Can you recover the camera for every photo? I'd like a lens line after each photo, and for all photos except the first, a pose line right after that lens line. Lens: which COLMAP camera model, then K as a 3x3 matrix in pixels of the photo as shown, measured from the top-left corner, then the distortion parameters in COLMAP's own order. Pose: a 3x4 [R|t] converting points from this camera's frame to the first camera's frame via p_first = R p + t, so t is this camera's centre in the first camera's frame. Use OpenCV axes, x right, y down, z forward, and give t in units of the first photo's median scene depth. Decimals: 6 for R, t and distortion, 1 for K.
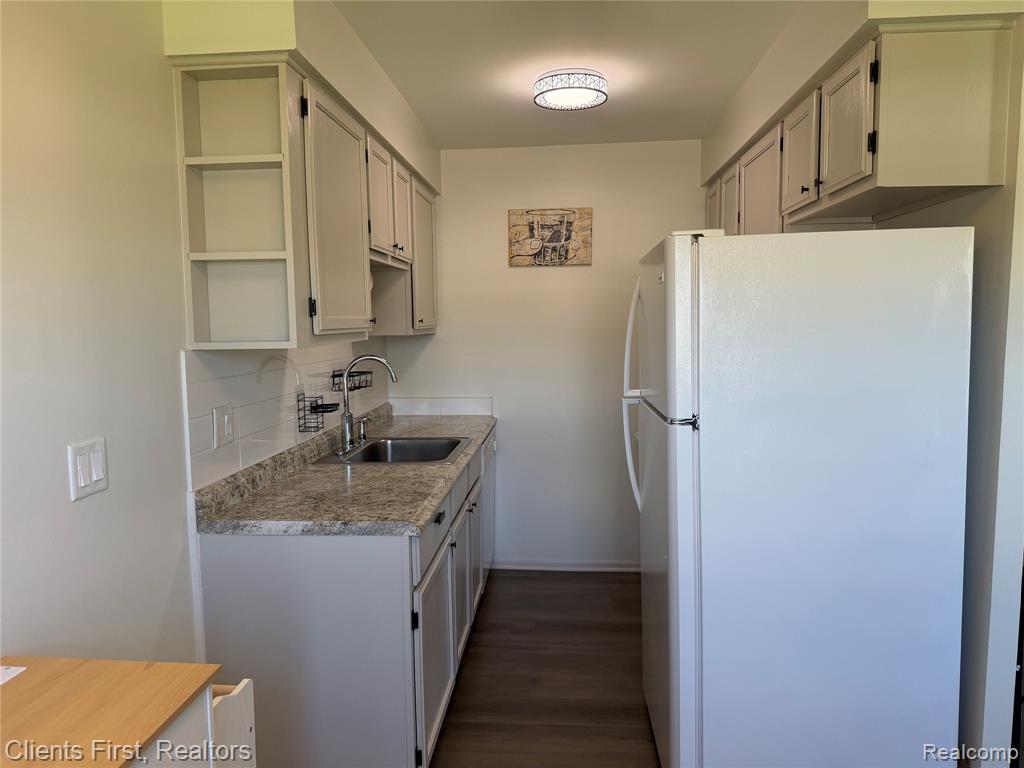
lens RADIAL K [[706.4, 0, 510.2], [0, 706.4, 383.3], [0, 0, 1]] dist [0.044738, -0.050317]
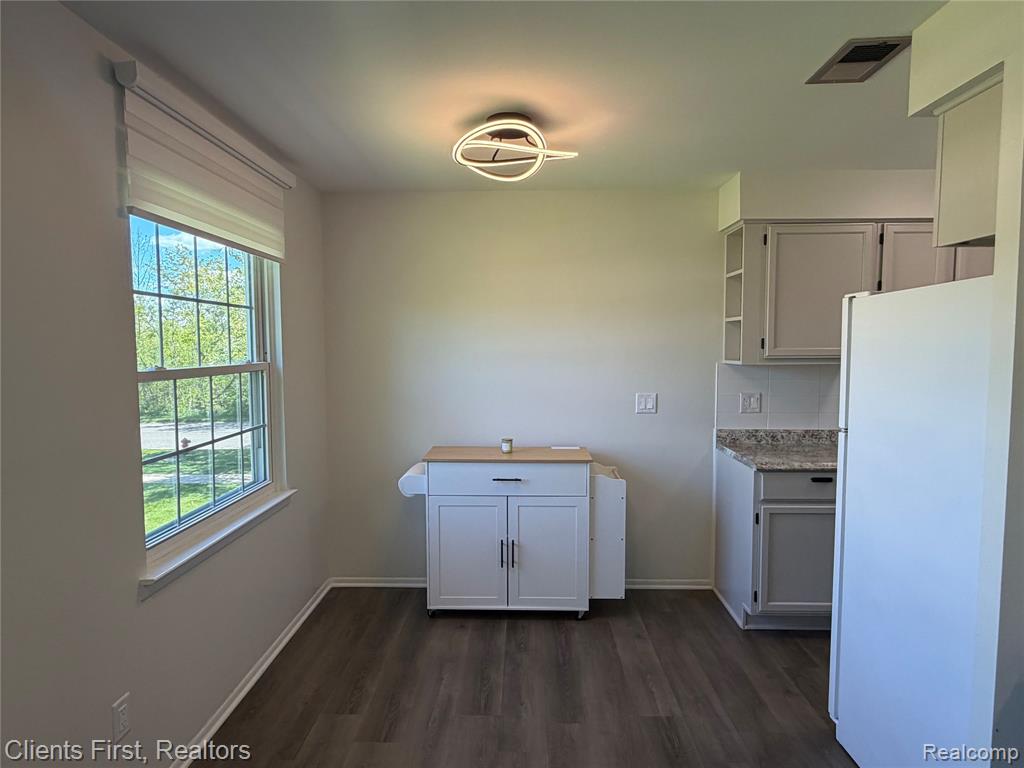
lens RADIAL K [[601.1, 0, 514.4], [0, 601.1, 386.6], [0, 0, 1]] dist [-0.000047, 0.000015]
pose [[0.046782, 0.085698, -0.995222, 1.220404], [-0.080236, 0.993416, 0.081771, -0.069396], [0.995678, 0.076027, 0.053350, 0.262827]]
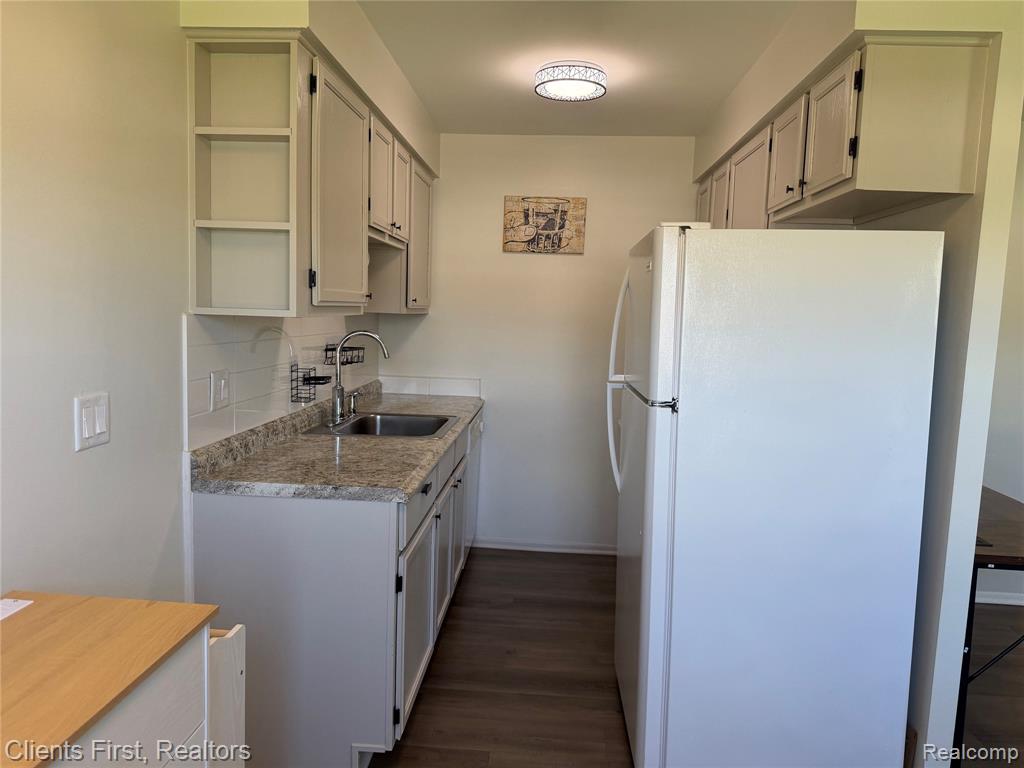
lens RADIAL K [[726.4, 0, 513.1], [0, 726.4, 385.9], [0, 0, 1]] dist [0.052145, -0.064483]
pose [[0.998699, 0.044343, 0.025184, -0.006303], [-0.044544, 0.998979, 0.007501, 0.026073], [-0.024825, -0.008613, 0.999655, -0.067166]]
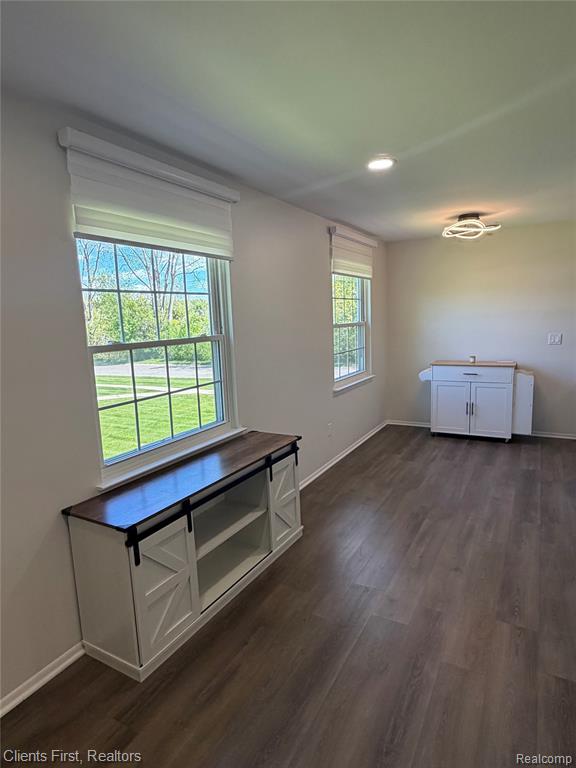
lens RADIAL K [[450.8, 0, 284.5], [0, 450.8, 387.7], [0, 0, 1]] dist [-0.000047, 0.000015]
pose [[-0.430076, 0.170276, -0.886589, 2.323258], [-0.029283, 0.978904, 0.202211, -0.103379], [0.902317, 0.112928, -0.416017, 0.455744]]
